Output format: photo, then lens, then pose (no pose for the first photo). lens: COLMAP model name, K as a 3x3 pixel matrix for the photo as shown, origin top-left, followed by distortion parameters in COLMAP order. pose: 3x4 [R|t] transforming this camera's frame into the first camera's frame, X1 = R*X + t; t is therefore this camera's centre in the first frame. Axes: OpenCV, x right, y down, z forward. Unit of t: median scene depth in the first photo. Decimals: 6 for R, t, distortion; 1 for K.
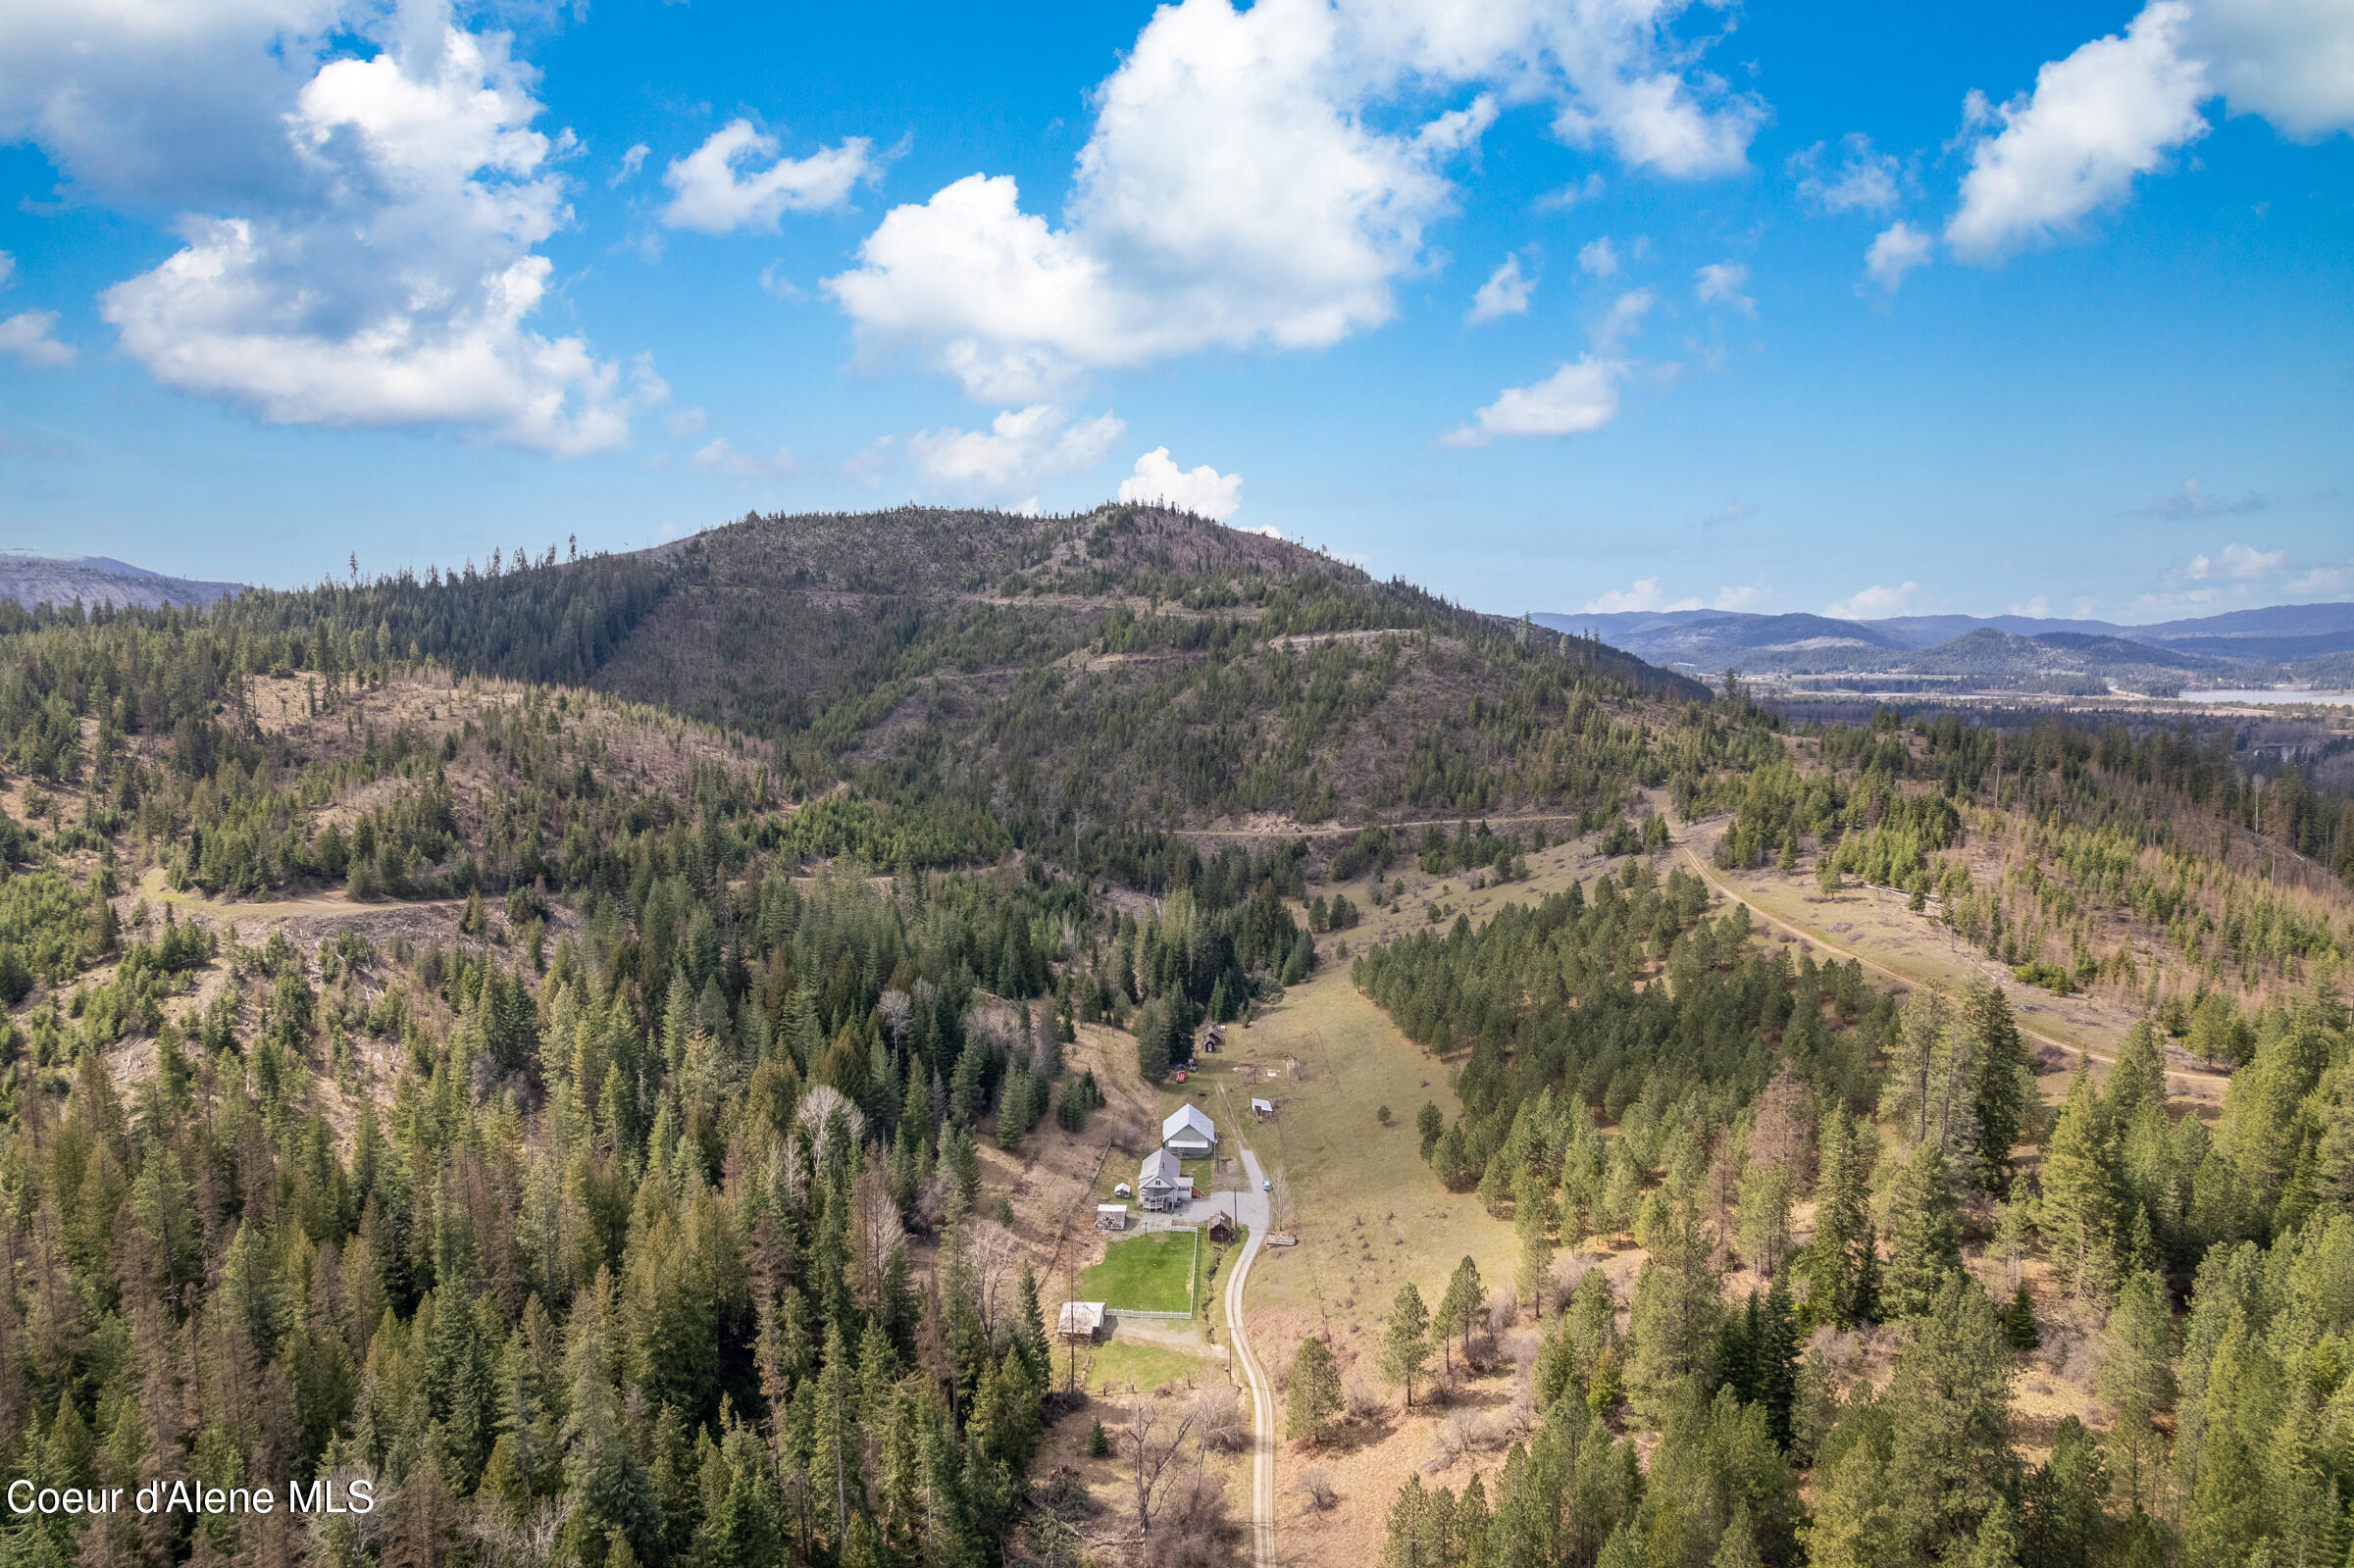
lens RADIAL K [[1501.4, 0, 1177.0], [0, 1501.4, 784.0], [0, 0, 1]] dist [-0.069025, 0.053561]
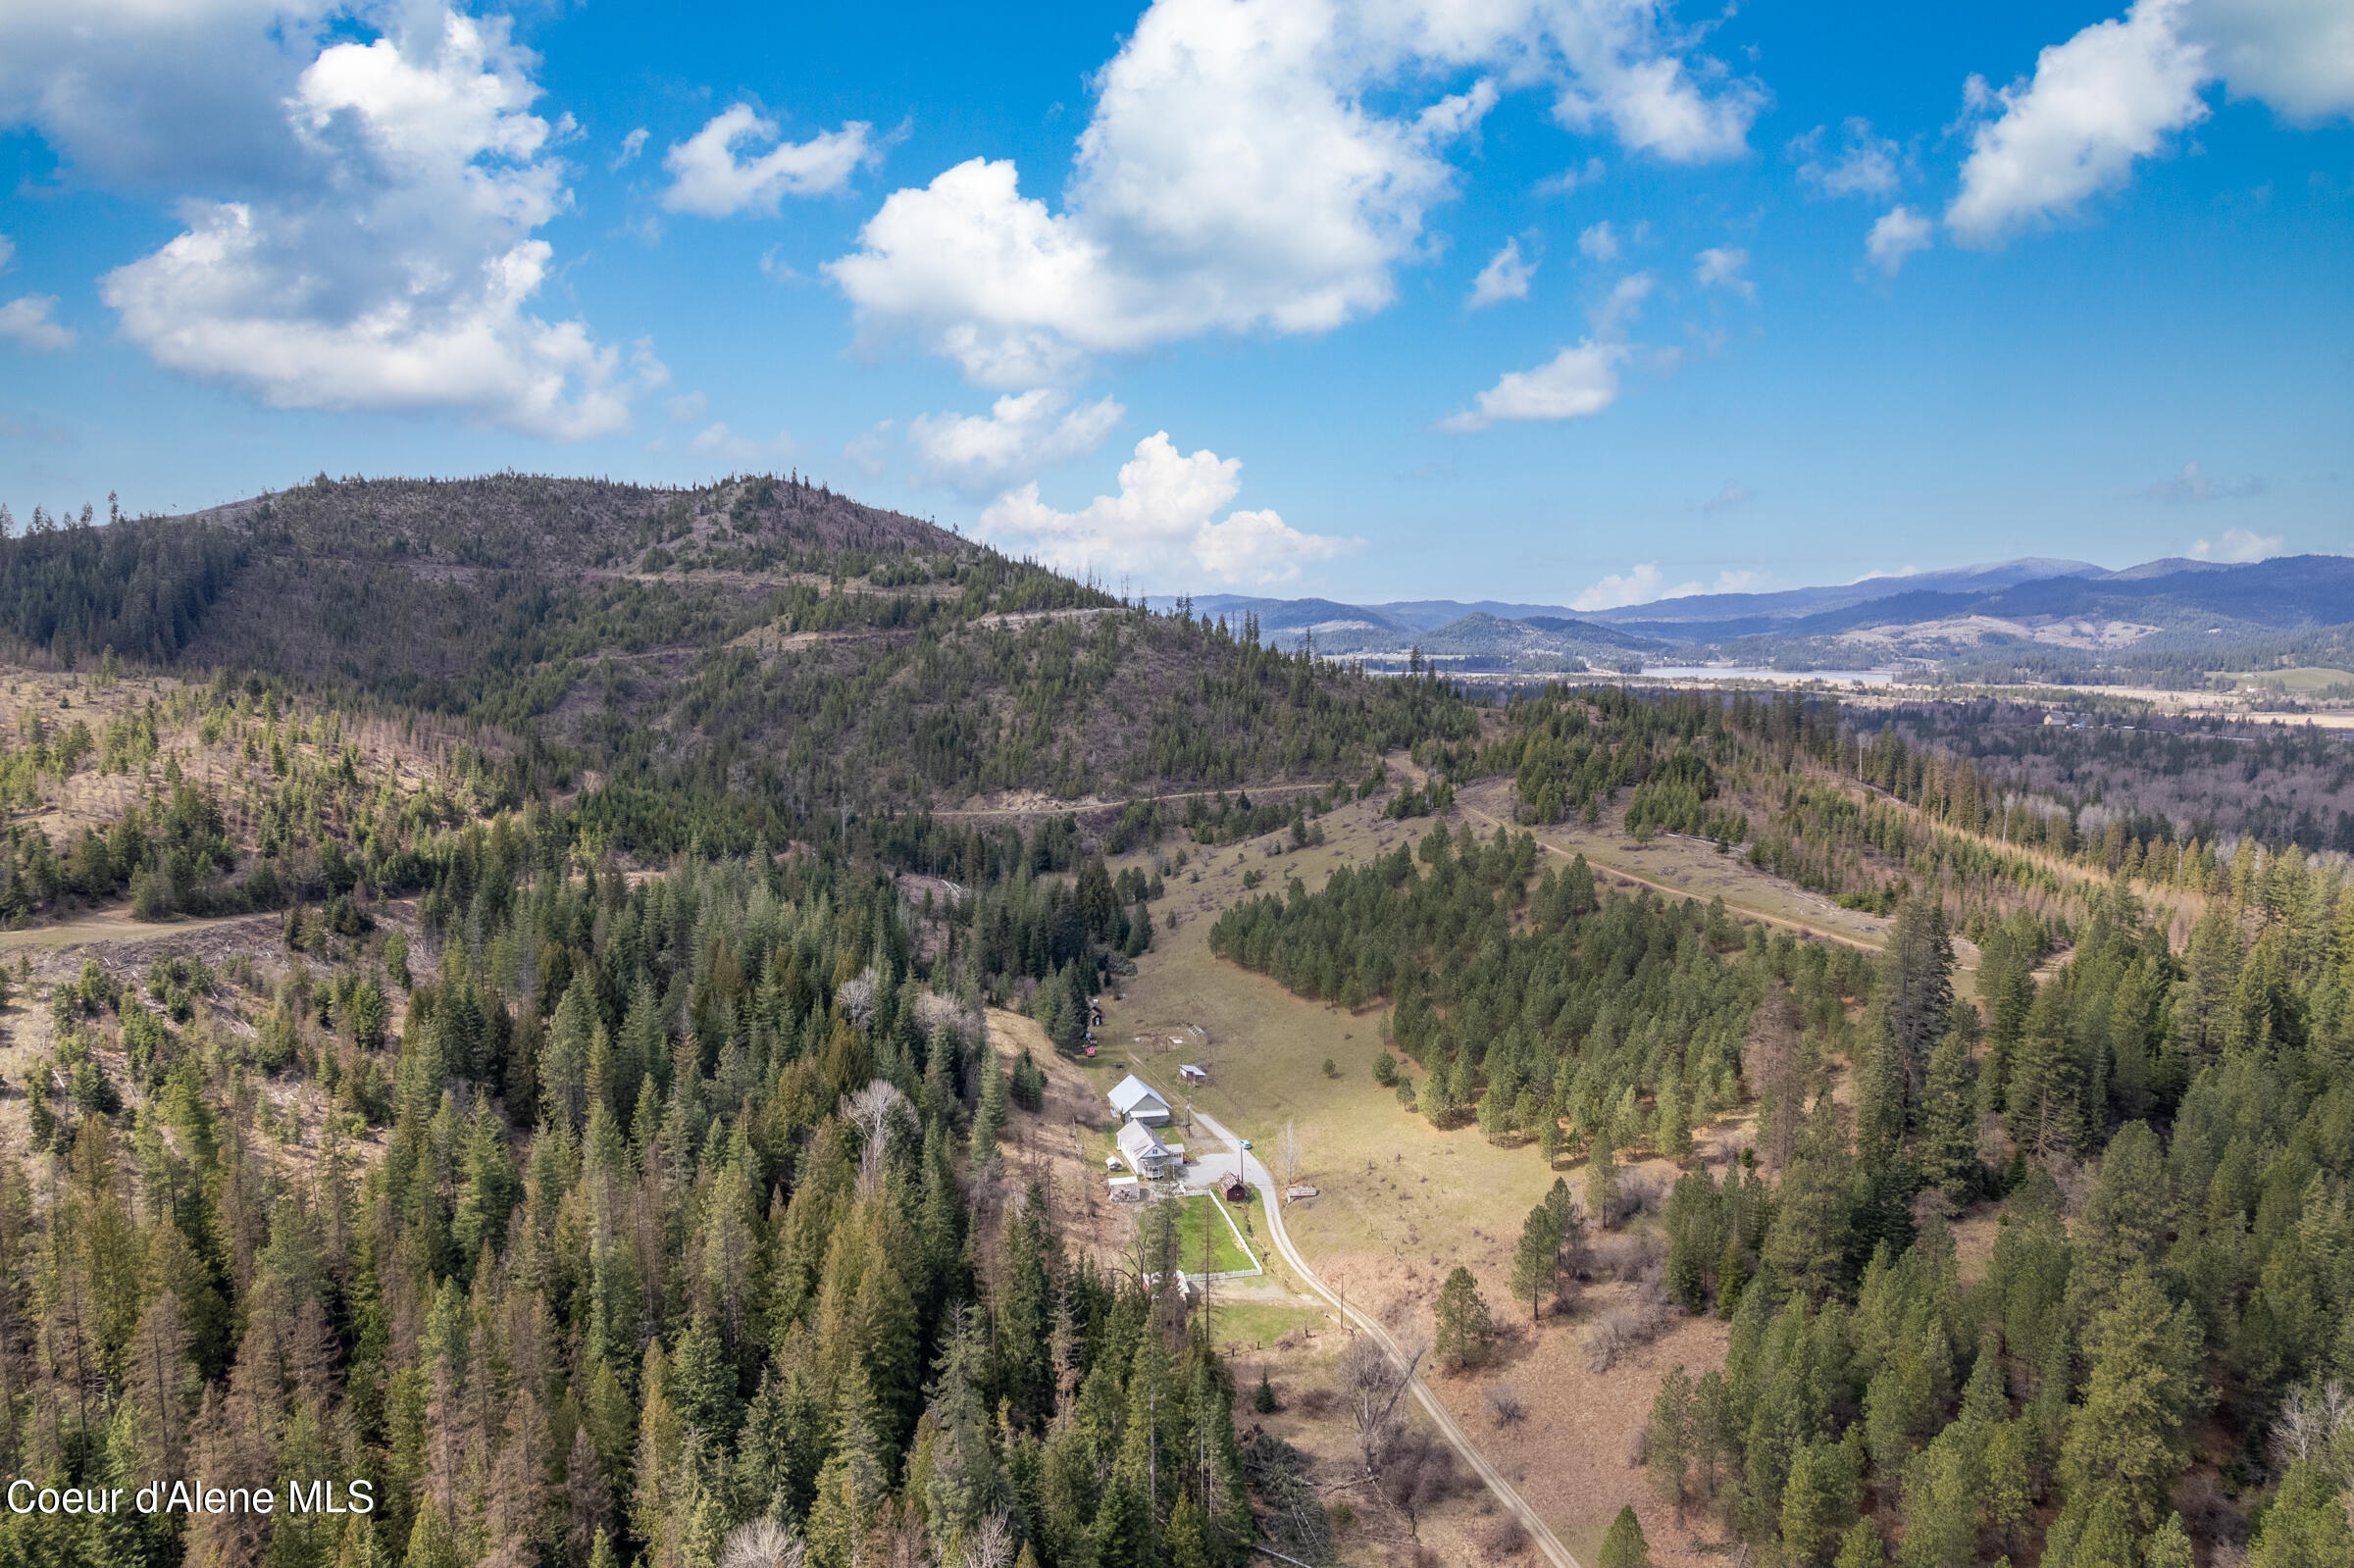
lens RADIAL K [[1501.4, 0, 1177.0], [0, 1501.4, 784.0], [0, 0, 1]] dist [-0.069025, 0.053561]
pose [[0.951836, -0.028219, 0.305307, -0.121238], [0.024753, 0.999578, 0.015218, 0.001821], [-0.305607, -0.006928, 0.952132, 0.015807]]
